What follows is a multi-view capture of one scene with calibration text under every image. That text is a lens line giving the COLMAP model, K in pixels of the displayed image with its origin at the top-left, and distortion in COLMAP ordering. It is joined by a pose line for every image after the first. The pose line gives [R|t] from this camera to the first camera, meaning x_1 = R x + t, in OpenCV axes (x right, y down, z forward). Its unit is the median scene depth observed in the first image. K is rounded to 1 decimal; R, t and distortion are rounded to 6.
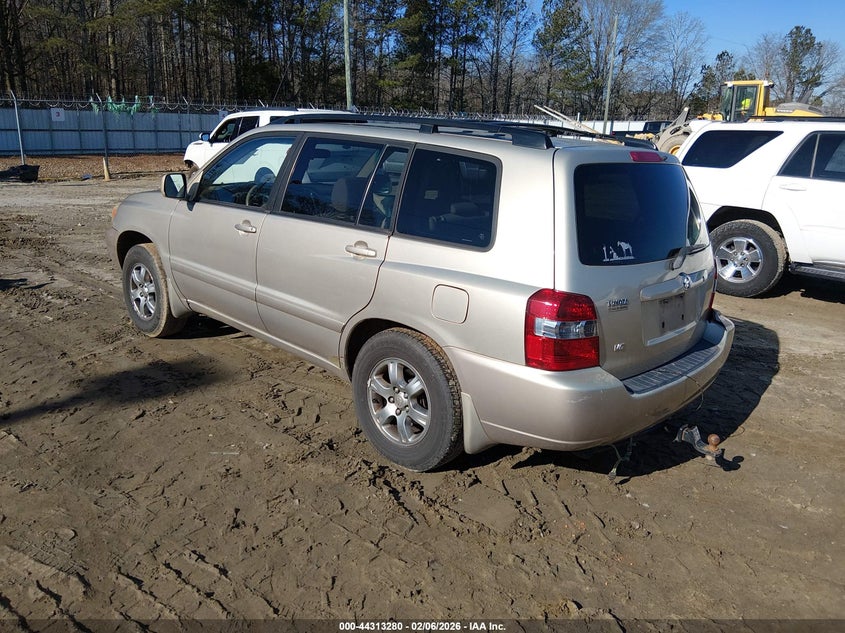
lens RADIAL K [[708.1, 0, 422.5], [0, 708.1, 316.5], [0, 0, 1]] dist [0.003241, 0.003951]
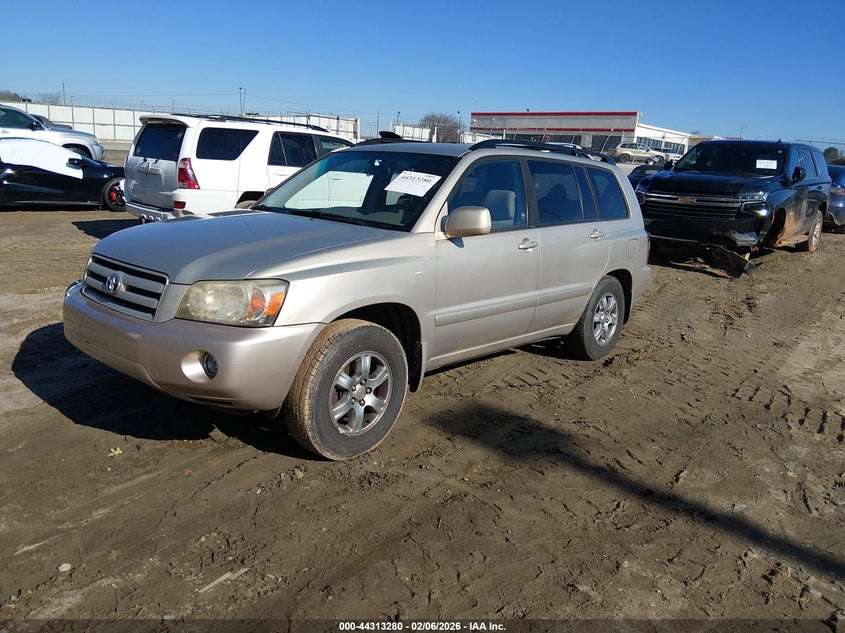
lens RADIAL K [[708.1, 0, 422.5], [0, 708.1, 316.5], [0, 0, 1]] dist [0.003241, 0.003951]
pose [[-0.109004, -0.260492, 0.959303, -1.050861], [0.189860, 0.941831, 0.277321, -0.285352], [-0.975741, 0.212362, -0.053206, 0.990408]]
